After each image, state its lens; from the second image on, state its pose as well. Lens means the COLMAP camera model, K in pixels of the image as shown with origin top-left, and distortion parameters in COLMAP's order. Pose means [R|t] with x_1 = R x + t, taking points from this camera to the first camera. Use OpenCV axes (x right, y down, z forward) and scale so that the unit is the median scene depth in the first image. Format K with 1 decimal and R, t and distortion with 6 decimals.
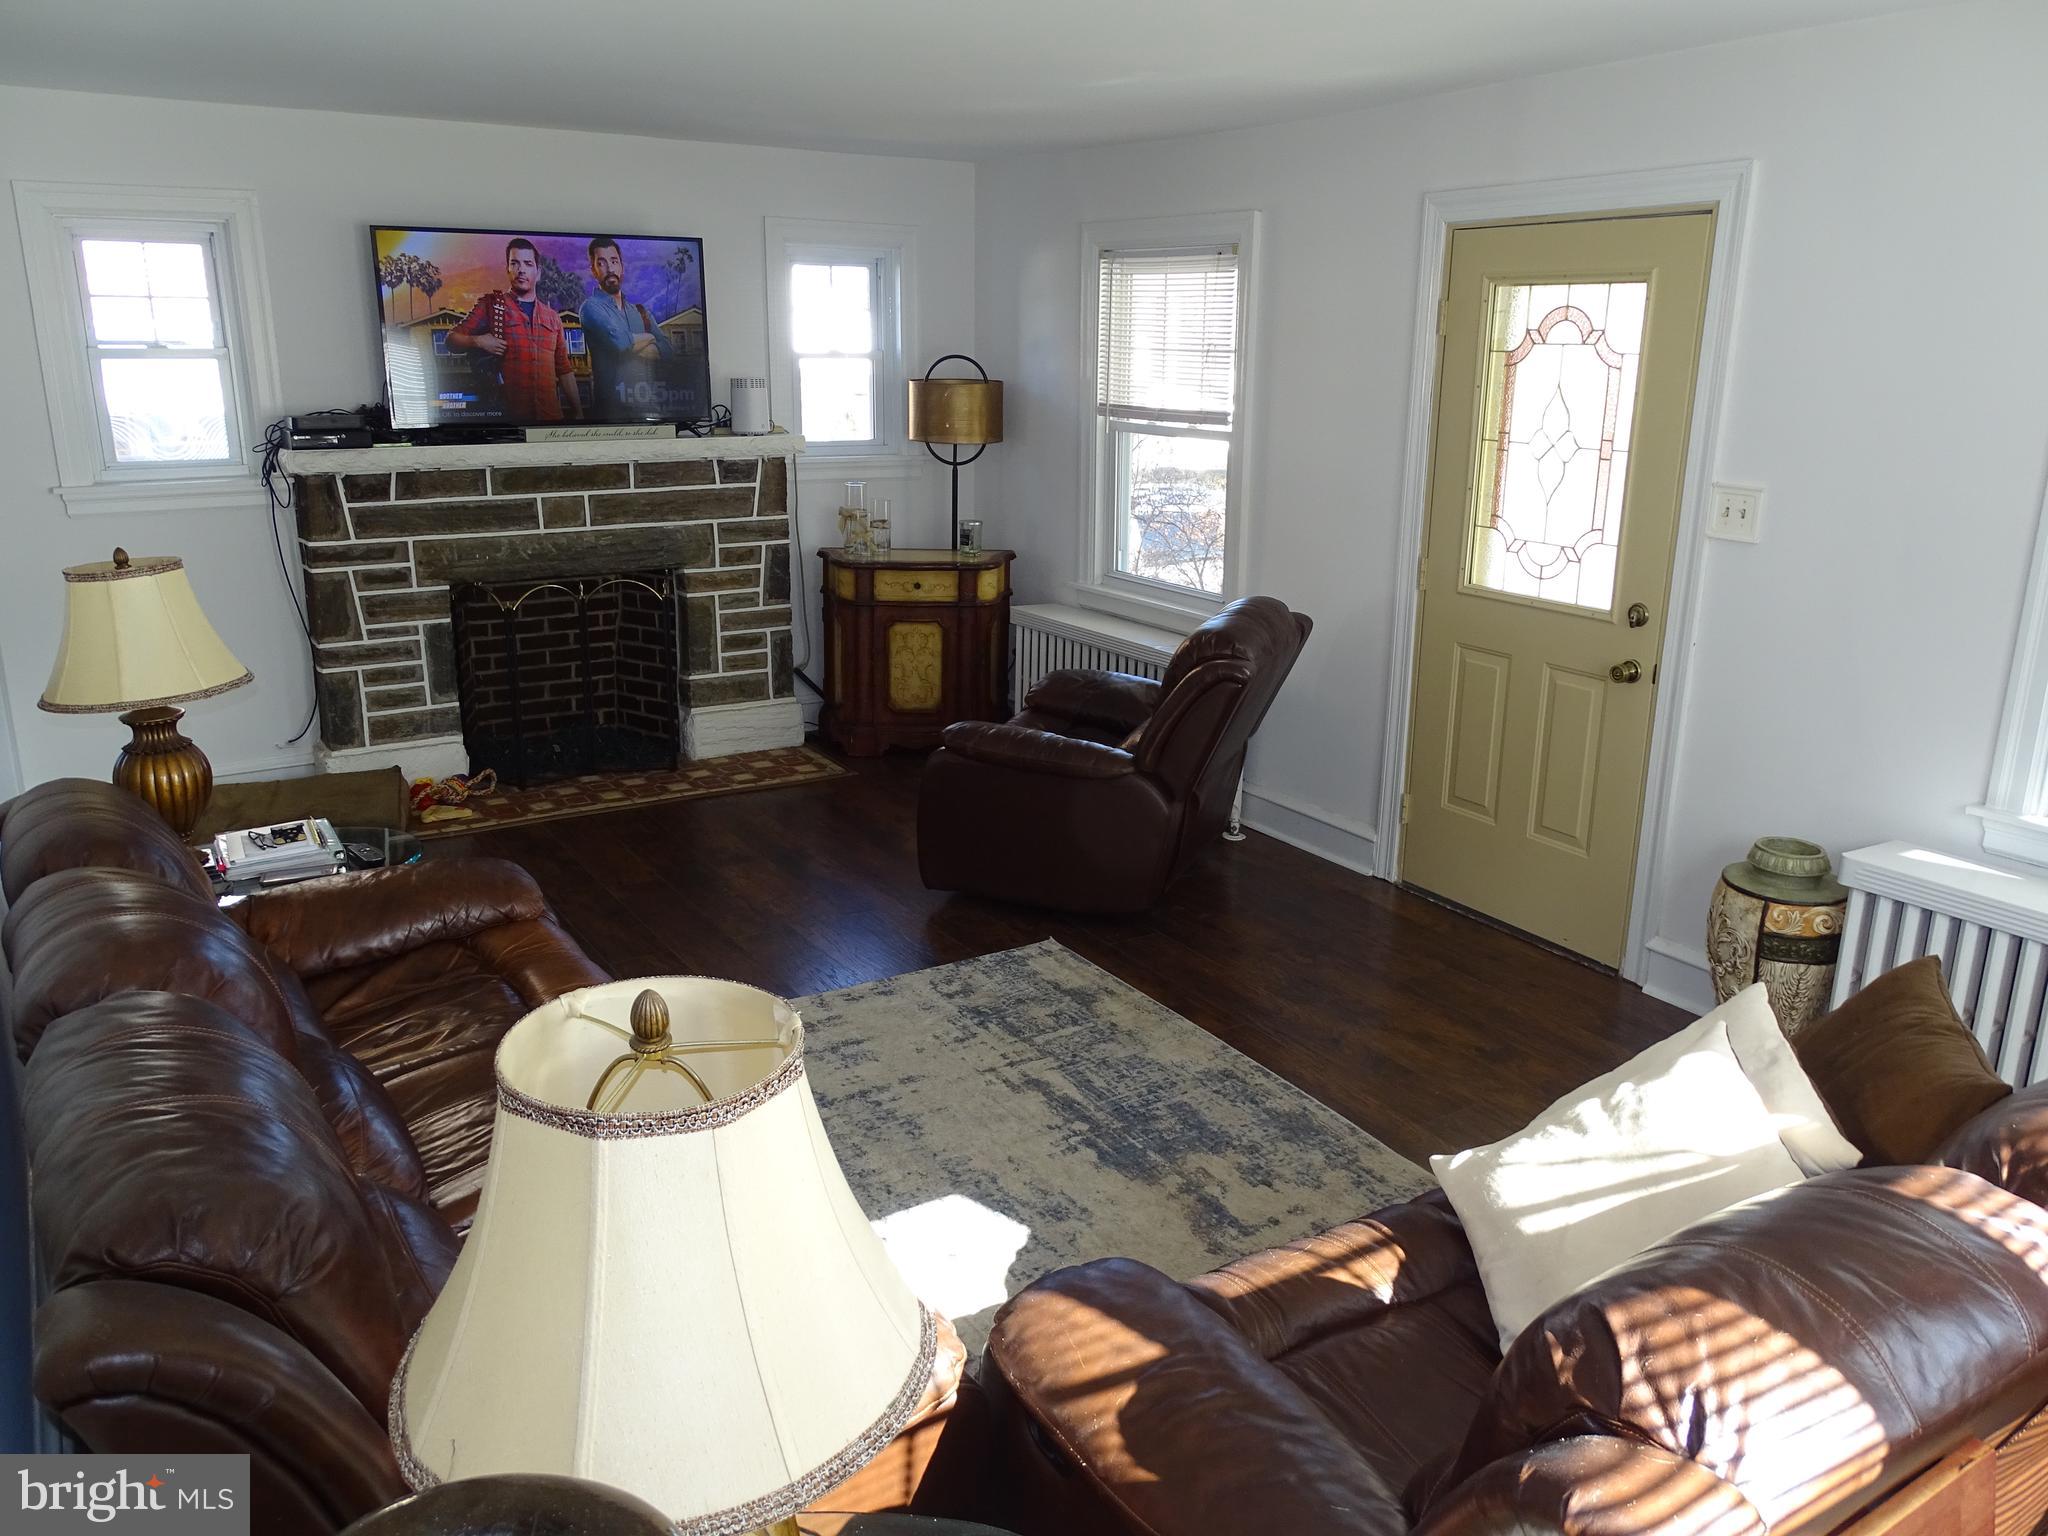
lens RADIAL K [[1523.8, 0, 1027.5], [0, 1523.8, 777.9], [0, 0, 1]] dist [-0.000203, 0.007571]
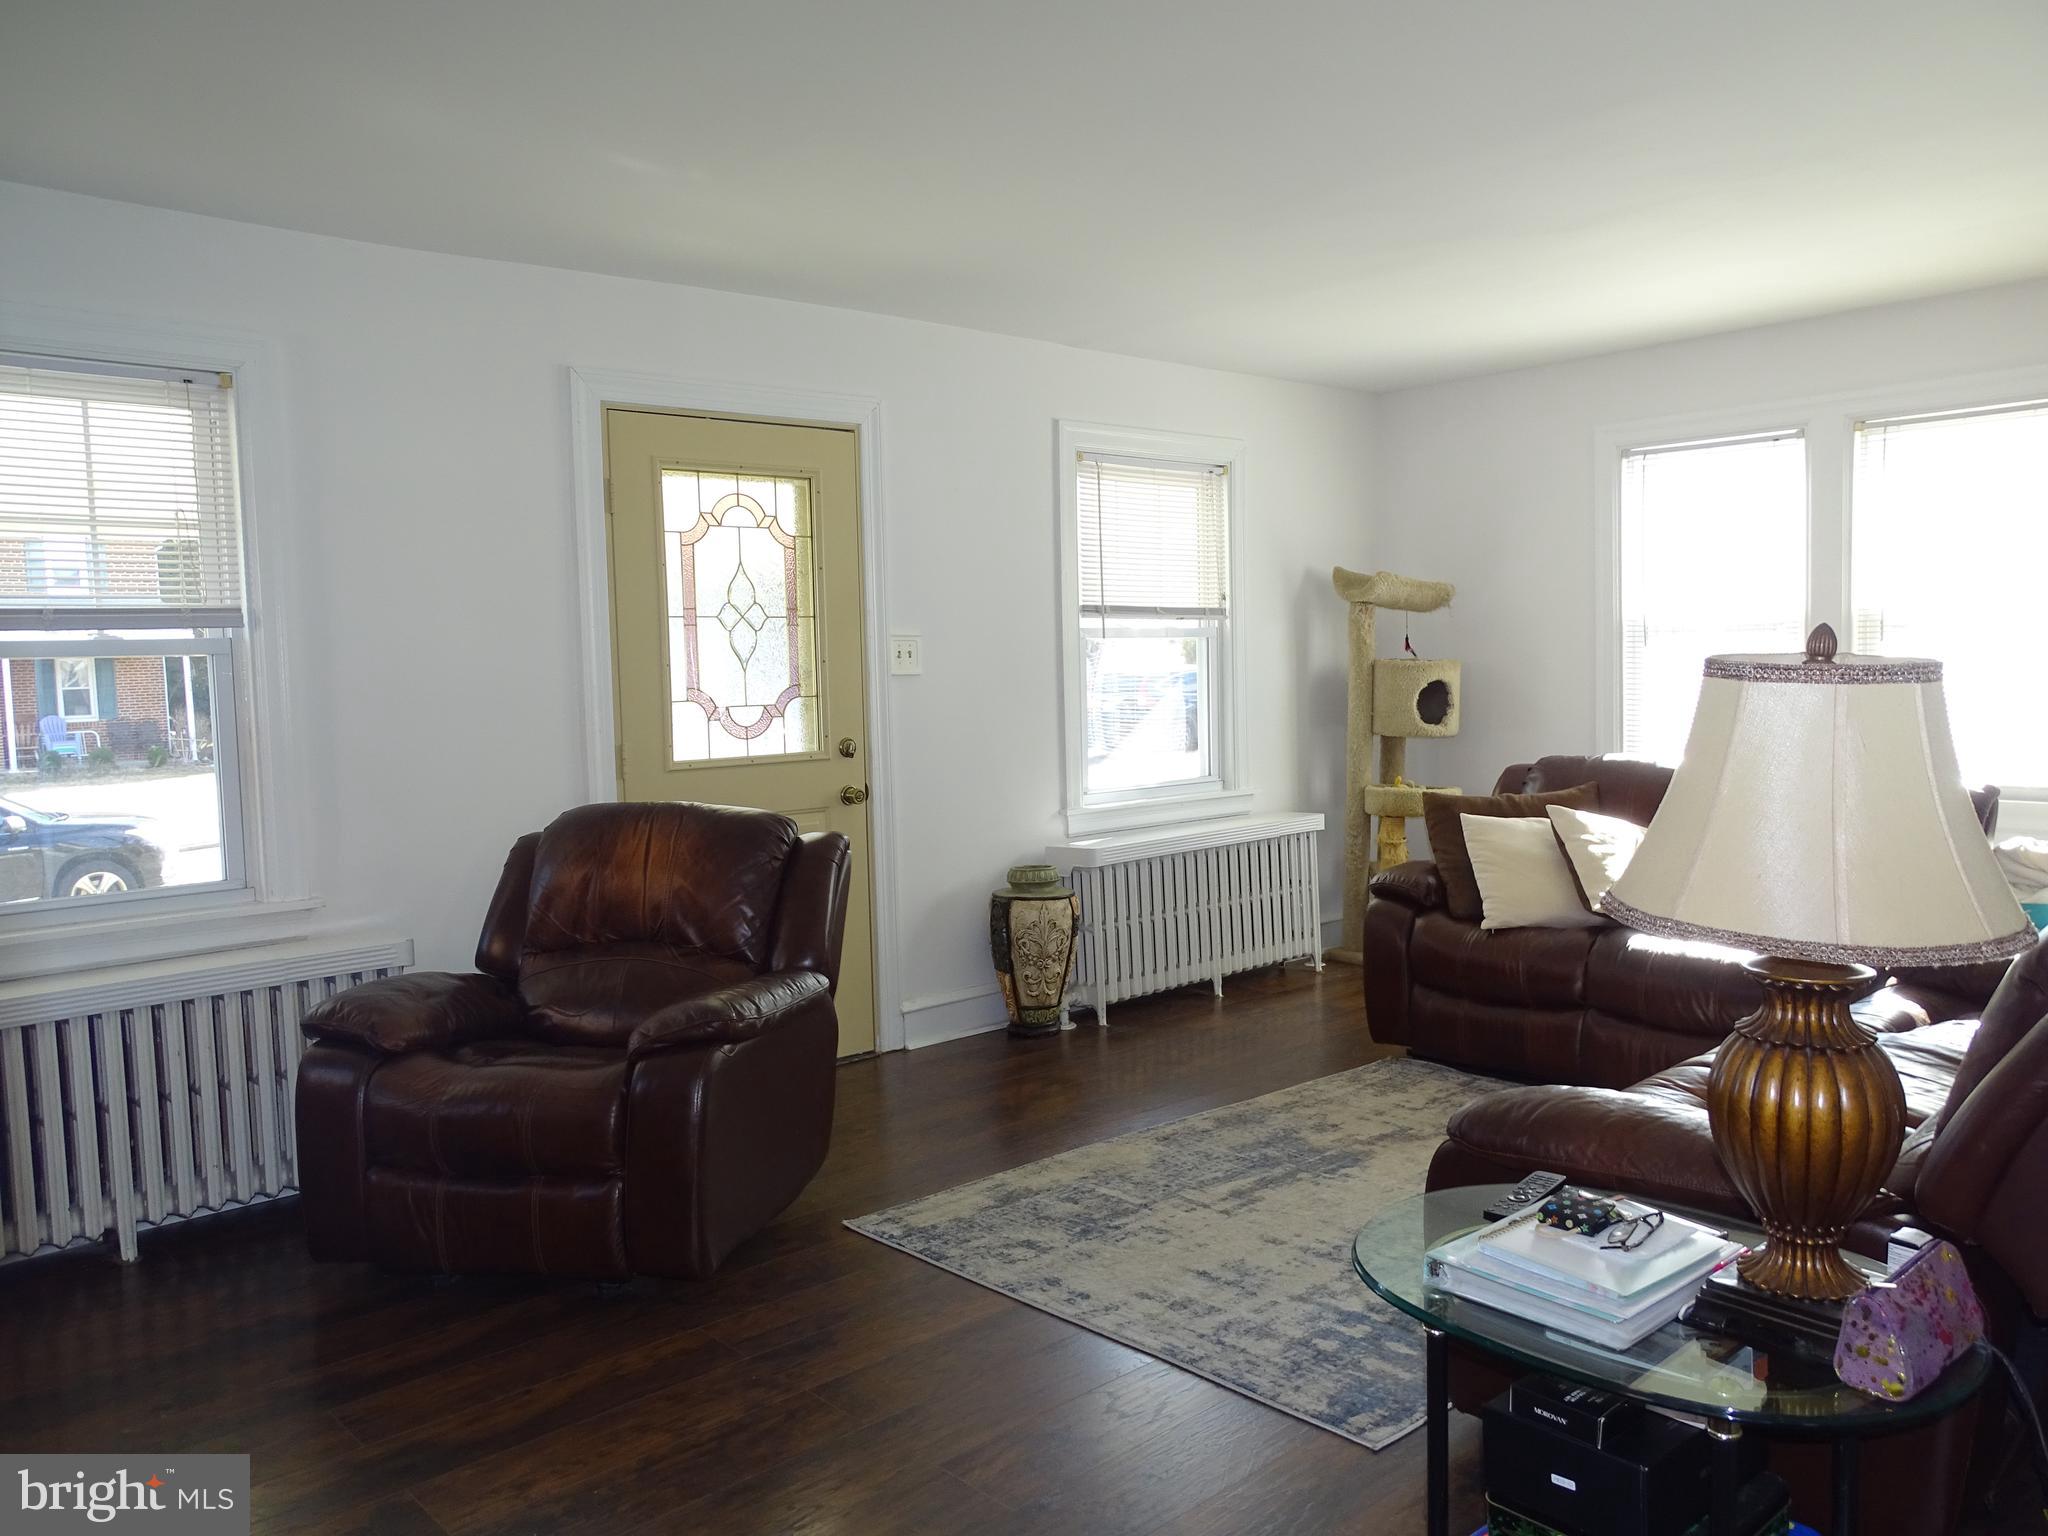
lens RADIAL K [[1523.8, 0, 1030.0], [0, 1523.8, 765.8], [0, 0, 1]] dist [-0.000203, 0.007571]
pose [[-0.147670, -0.070455, 0.986524, -0.590810], [0.307592, 0.944723, 0.113512, -0.135874], [-0.939990, 0.320209, -0.117836, 0.739029]]
